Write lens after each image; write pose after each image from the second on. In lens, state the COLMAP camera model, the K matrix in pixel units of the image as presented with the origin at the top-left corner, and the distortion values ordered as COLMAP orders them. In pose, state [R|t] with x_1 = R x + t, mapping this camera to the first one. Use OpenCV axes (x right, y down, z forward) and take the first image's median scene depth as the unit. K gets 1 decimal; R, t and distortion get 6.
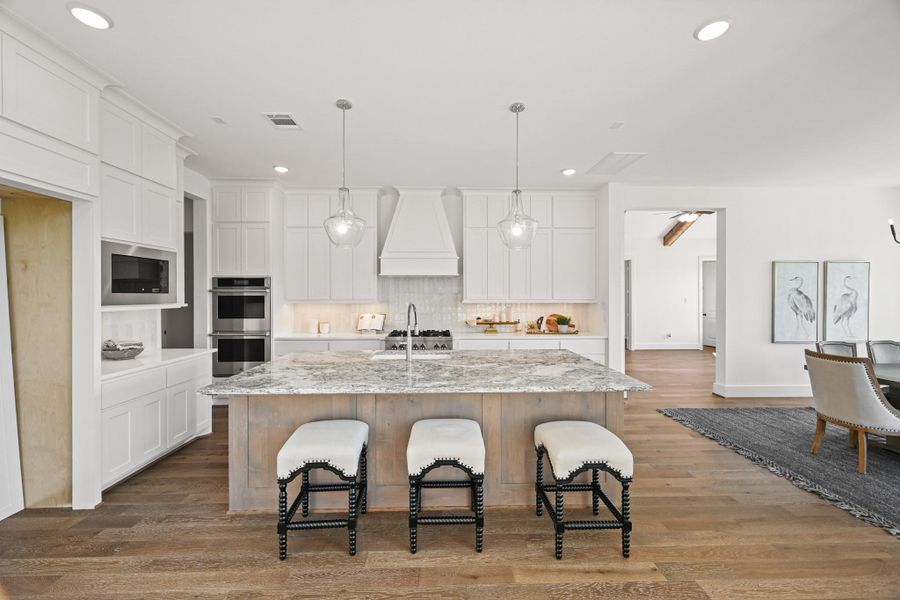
lens RADIAL K [[355.3, 0, 449.3], [0, 355.3, 297.5], [0, 0, 1]] dist [0.001061, 0.000502]
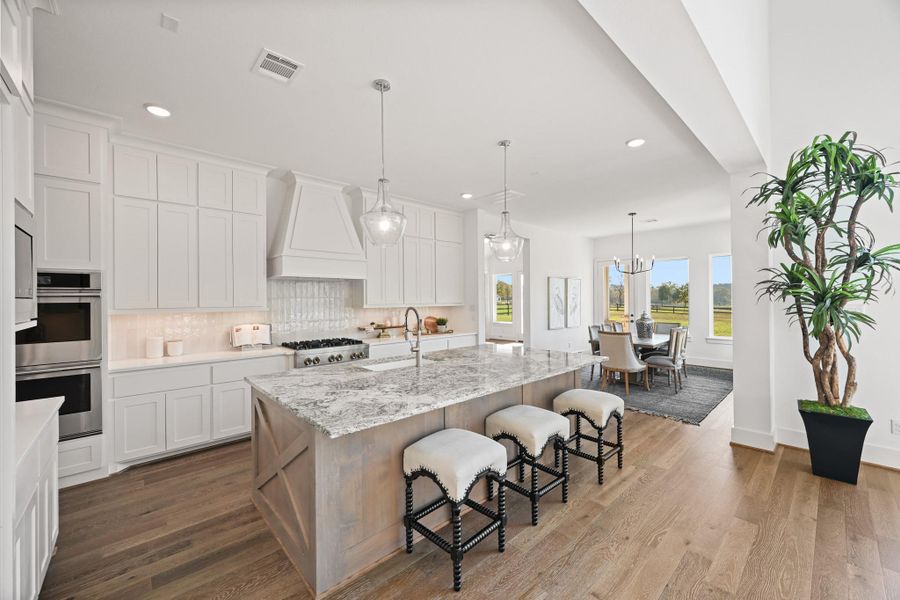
lens RADIAL K [[355.3, 0, 449.2], [0, 355.3, 298.4], [0, 0, 1]] dist [0.001061, 0.000502]
pose [[0.753619, -0.003342, 0.657303, -0.424801], [0.010643, 0.999918, -0.007118, -0.001495], [-0.657225, 0.012360, 0.753593, 0.125368]]
